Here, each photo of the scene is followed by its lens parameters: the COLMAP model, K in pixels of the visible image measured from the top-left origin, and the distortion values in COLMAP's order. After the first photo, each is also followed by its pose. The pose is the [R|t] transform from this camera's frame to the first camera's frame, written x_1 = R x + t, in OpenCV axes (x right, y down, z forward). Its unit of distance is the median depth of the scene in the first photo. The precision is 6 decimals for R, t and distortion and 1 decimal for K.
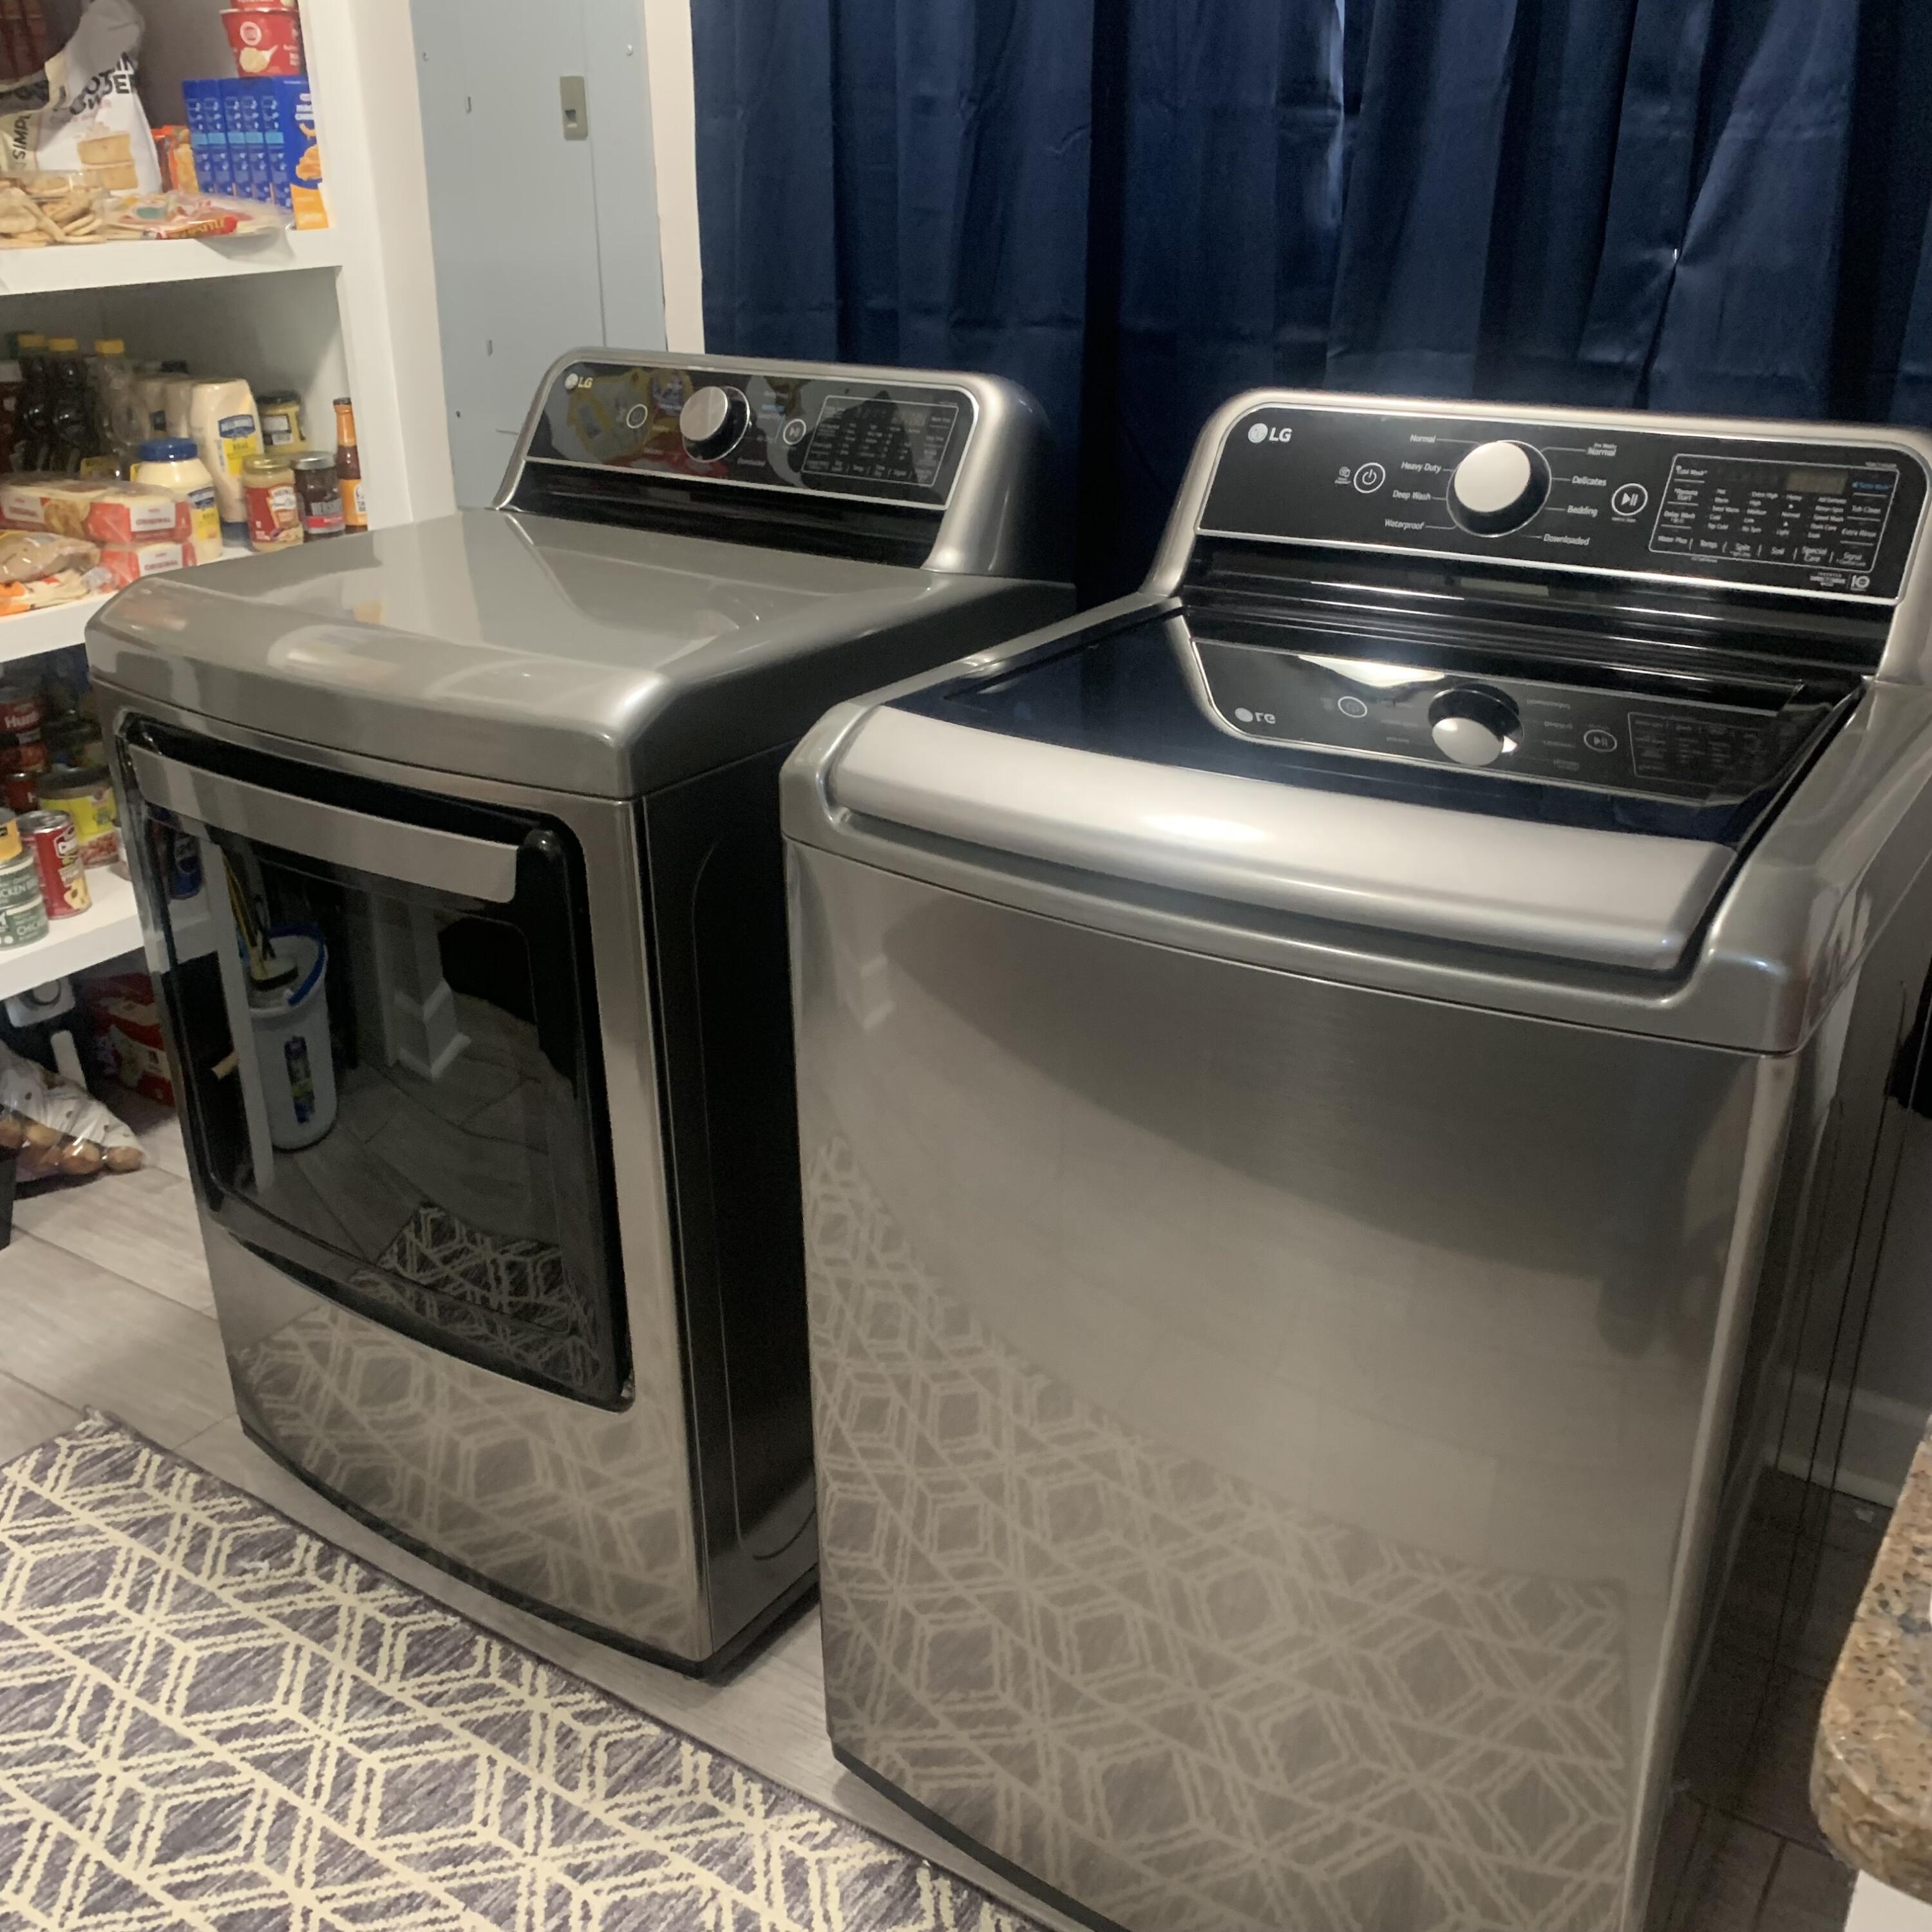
lens RADIAL K [[1963.1, 0, 966.0], [0, 1963.1, 966.0], [0, 0, 1]] dist [0.016865, -0.001989]
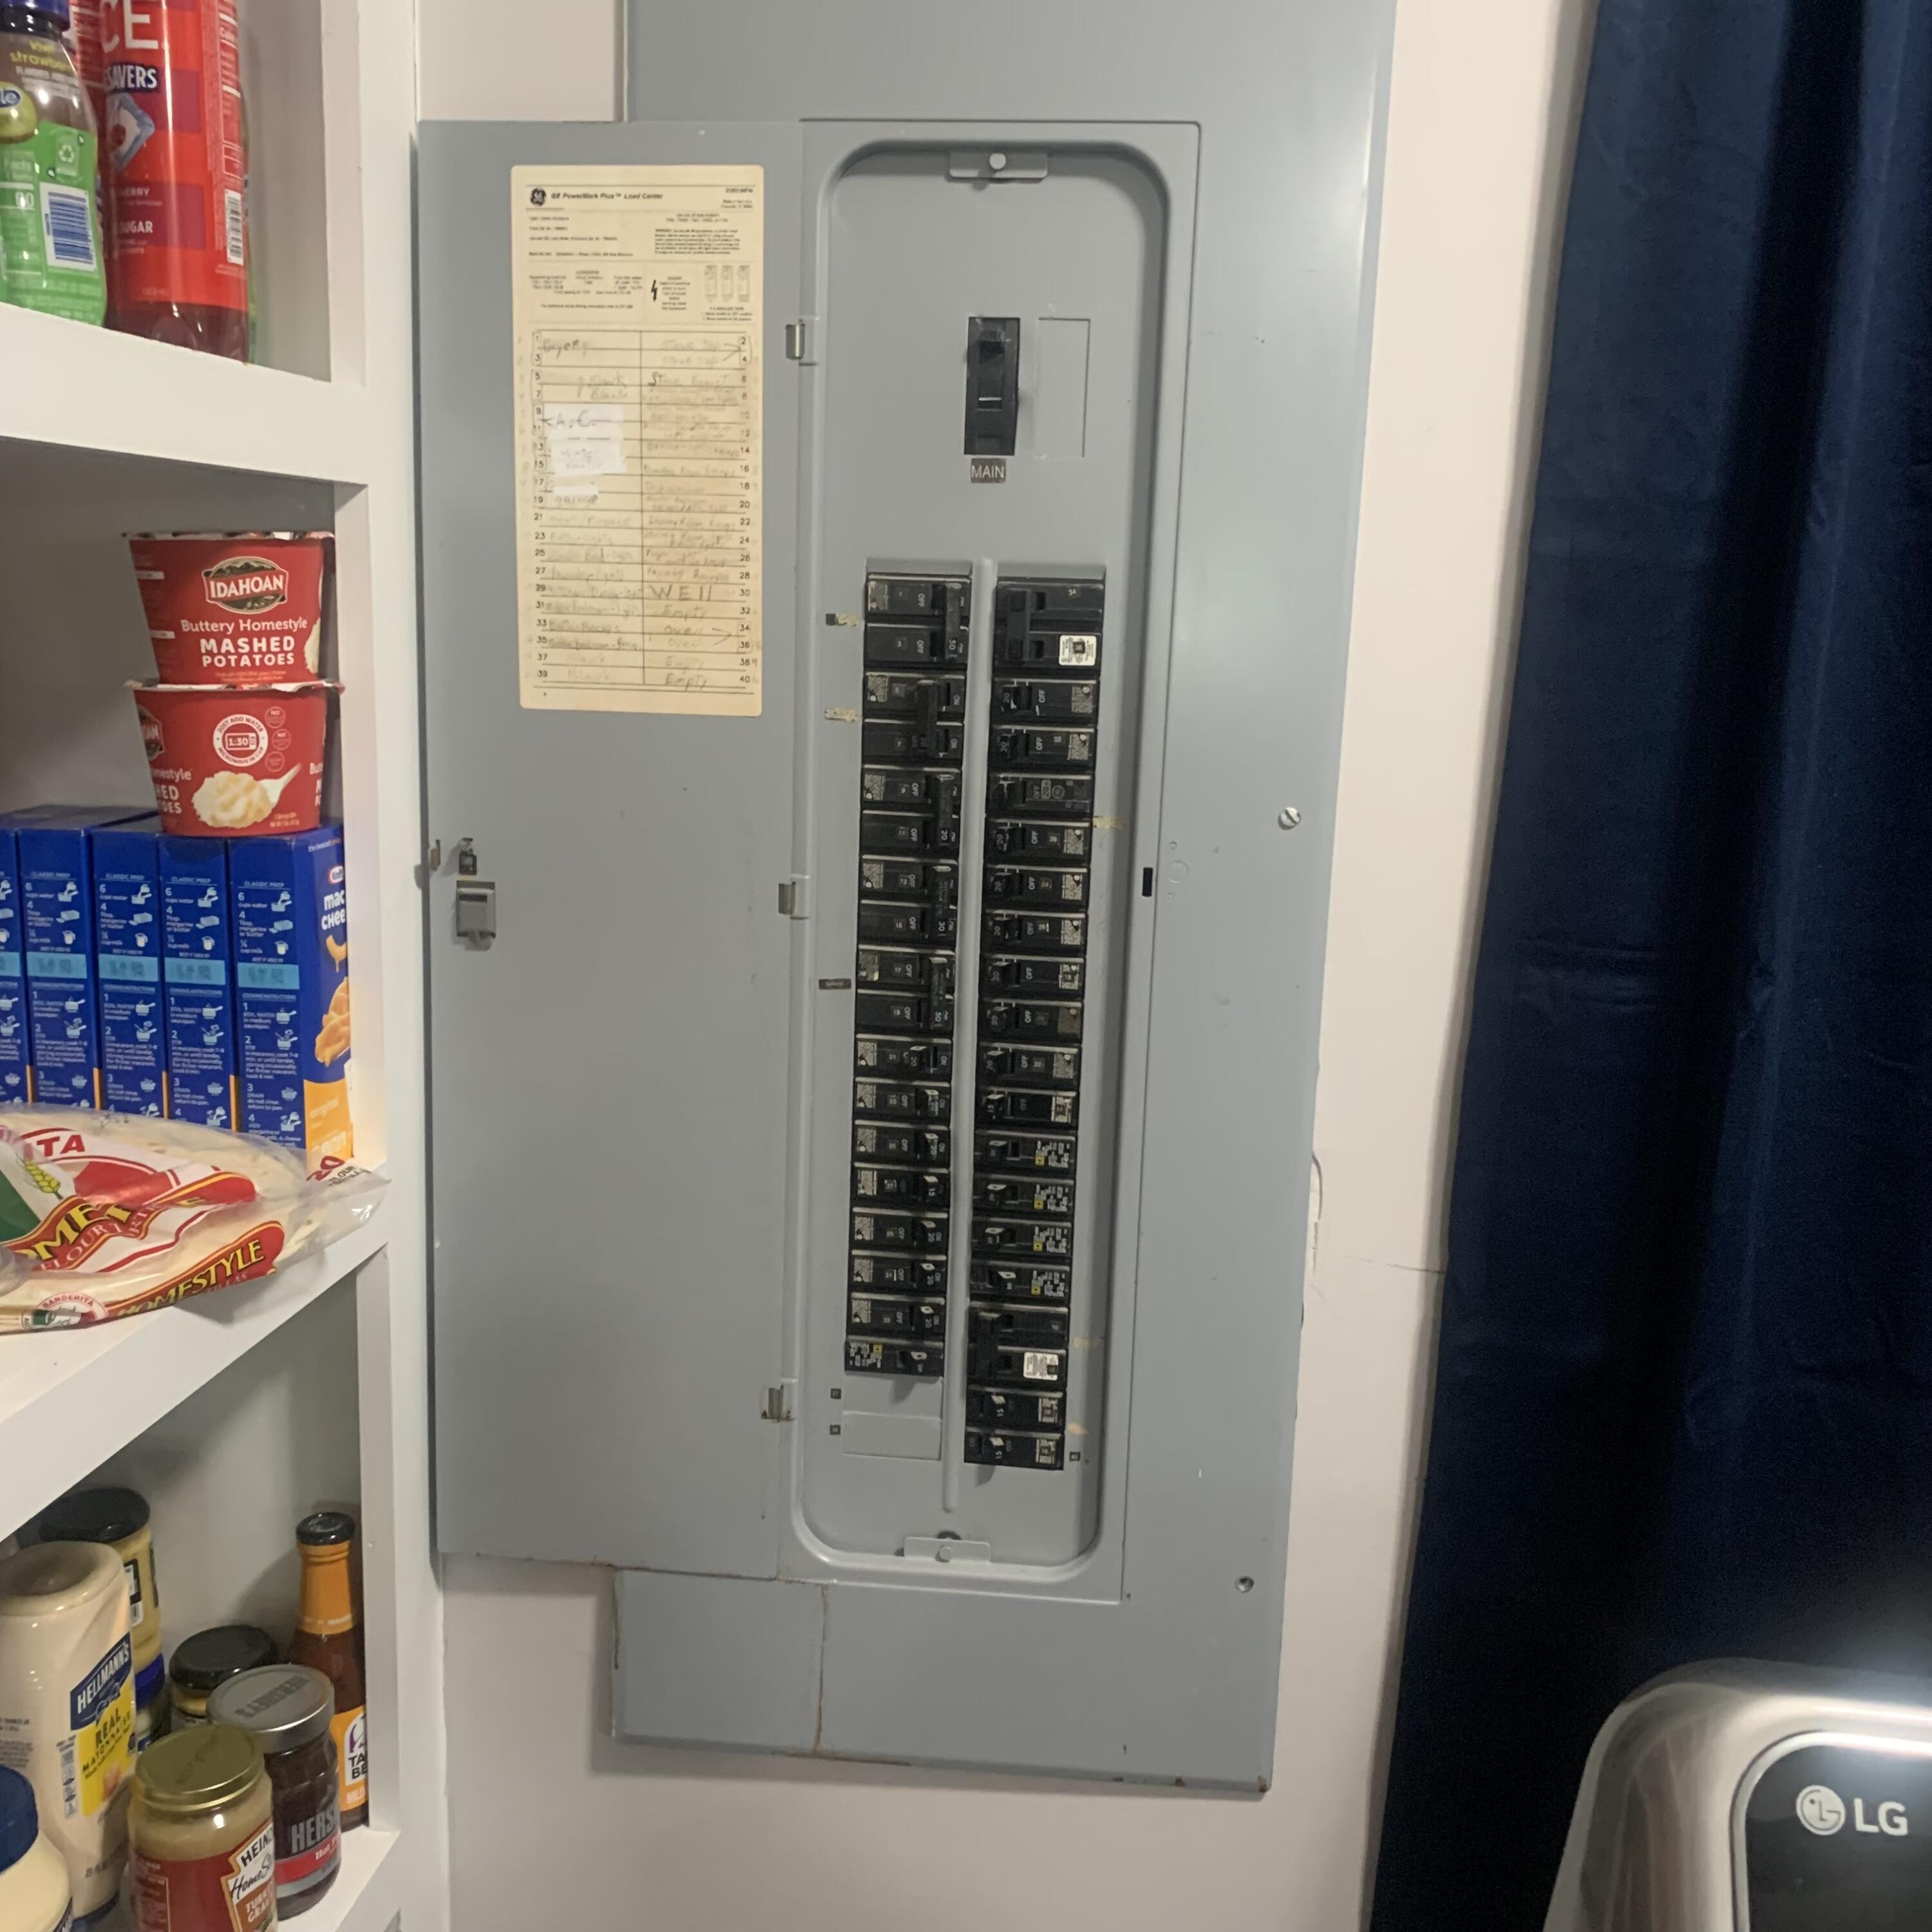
lens RADIAL K [[1963.1, 0, 966.0], [0, 1963.1, 966.0], [0, 0, 1]] dist [0.016865, -0.001989]
pose [[0.887089, -0.040541, 0.459815, -0.407950], [0.138732, 0.973498, -0.181813, -0.329627], [-0.440258, 0.225075, 0.869203, 0.591442]]
